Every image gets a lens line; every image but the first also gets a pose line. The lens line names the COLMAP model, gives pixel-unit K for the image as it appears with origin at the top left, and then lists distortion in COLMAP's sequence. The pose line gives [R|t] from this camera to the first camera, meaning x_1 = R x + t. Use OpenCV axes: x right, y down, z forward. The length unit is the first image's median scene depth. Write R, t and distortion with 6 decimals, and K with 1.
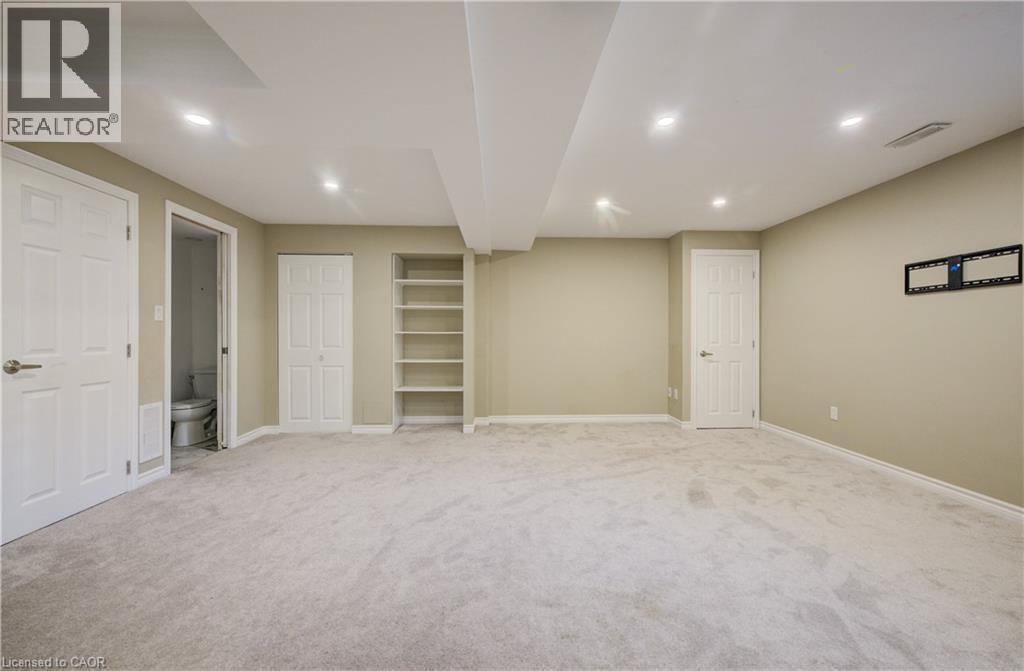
lens RADIAL K [[403.9, 0, 511.4], [0, 403.9, 335.0], [0, 0, 1]] dist [-0.003576, 0.000948]
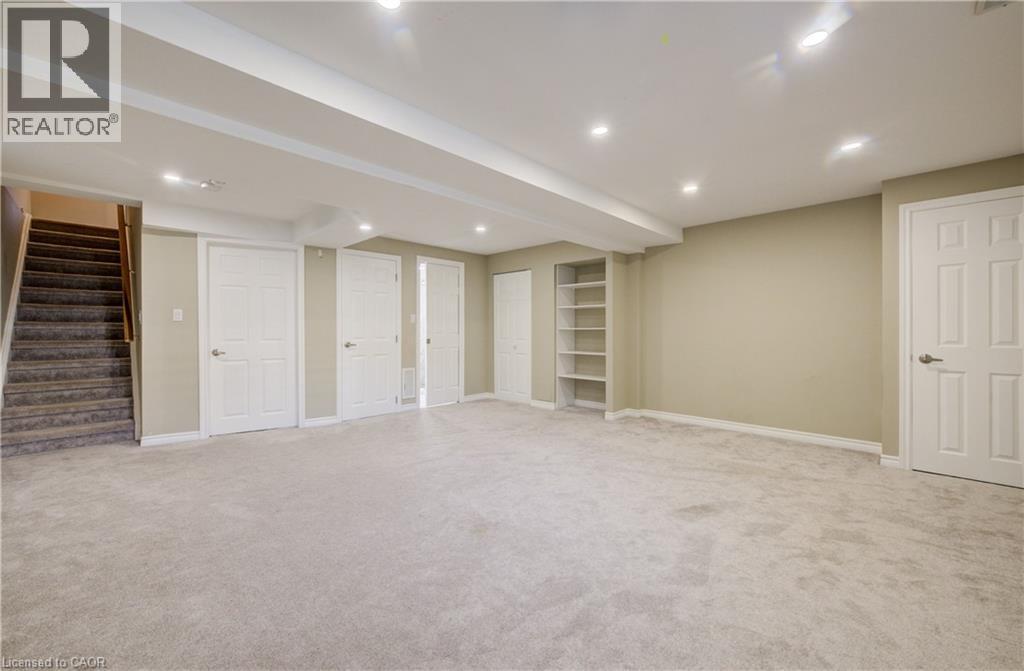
lens RADIAL K [[403.9, 0, 502.9], [0, 403.9, 330.6], [0, 0, 1]] dist [-0.003576, 0.000948]
pose [[0.679464, -0.000025, -0.733709, 0.504084], [0.001134, 0.999999, 0.001017, -0.001423], [0.733708, -0.001523, 0.679463, 0.042557]]
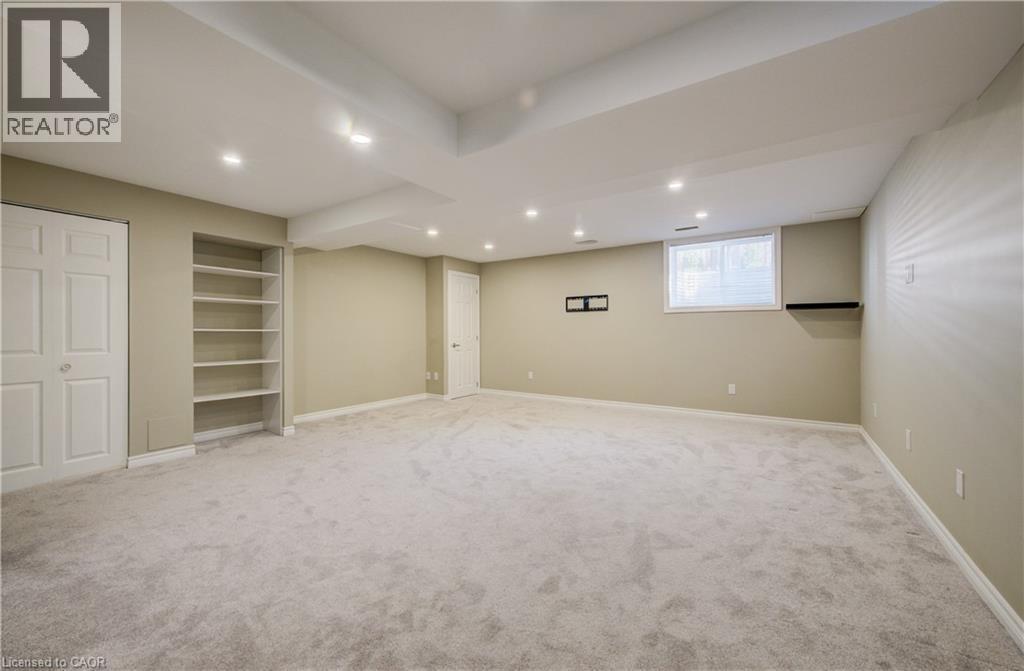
lens RADIAL K [[403.9, 0, 511.9], [0, 403.9, 332.3], [0, 0, 1]] dist [-0.003576, 0.000948]
pose [[0.588796, -0.003602, 0.808273, -0.573280], [0.004428, 0.999989, 0.001230, 0.000461], [-0.808269, 0.002854, 0.588806, 0.008534]]
